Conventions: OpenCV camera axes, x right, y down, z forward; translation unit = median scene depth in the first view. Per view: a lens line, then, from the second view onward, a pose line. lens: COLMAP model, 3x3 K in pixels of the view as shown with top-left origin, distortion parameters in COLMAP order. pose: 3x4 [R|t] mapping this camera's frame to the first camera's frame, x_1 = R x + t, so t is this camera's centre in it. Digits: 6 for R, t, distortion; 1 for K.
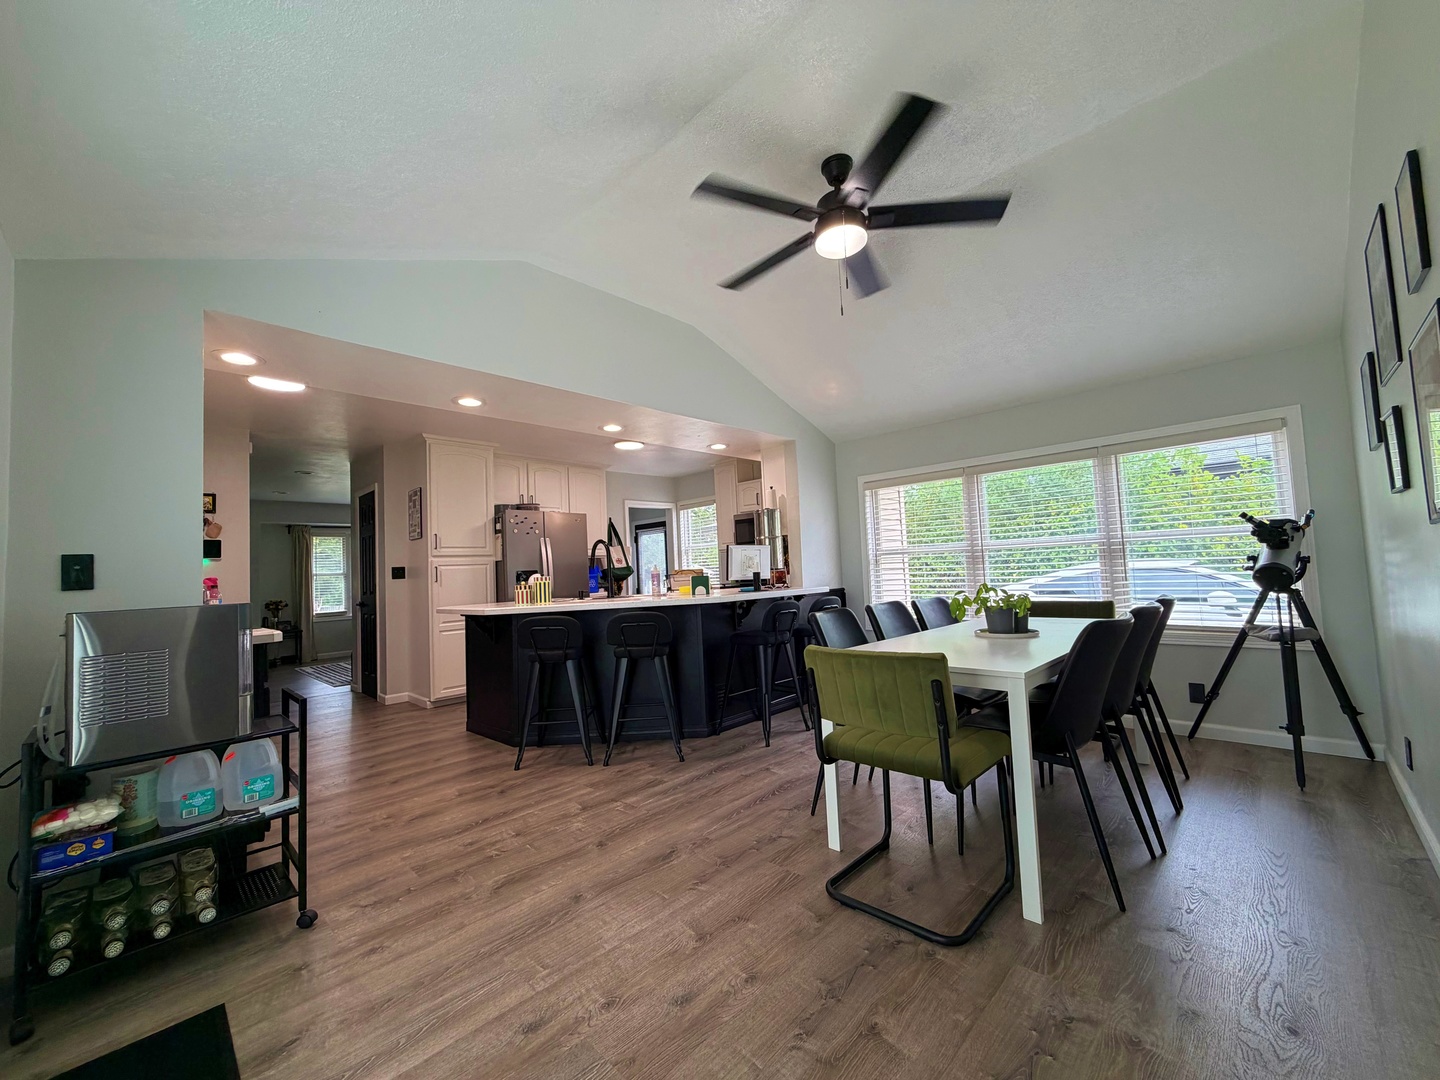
lens RADIAL K [[573.0, 0, 720.0], [0, 573.0, 540.0], [0, 0, 1]] dist [0.008699, 0.000036]
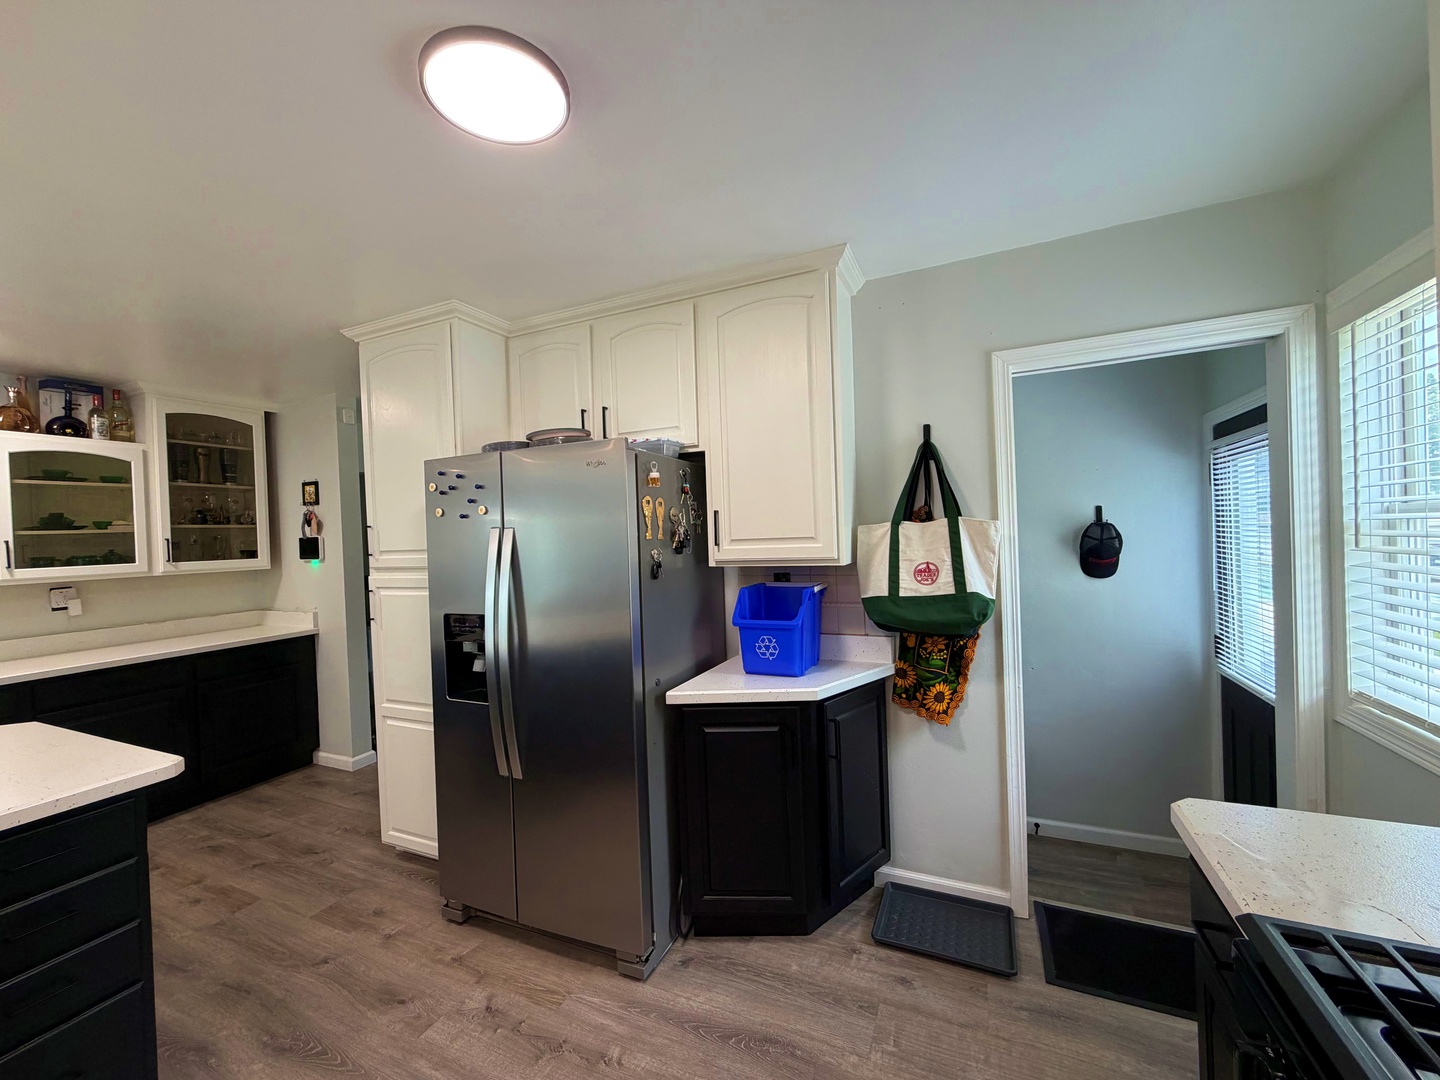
lens RADIAL K [[573.0, 0, 720.0], [0, 573.0, 540.0], [0, 0, 1]] dist [0.008699, 0.000036]
pose [[0.340577, 0.044195, -0.939177, 0.096322], [0.074577, 0.994478, 0.073842, -0.014518], [0.937254, -0.095190, 0.335401, 1.259481]]
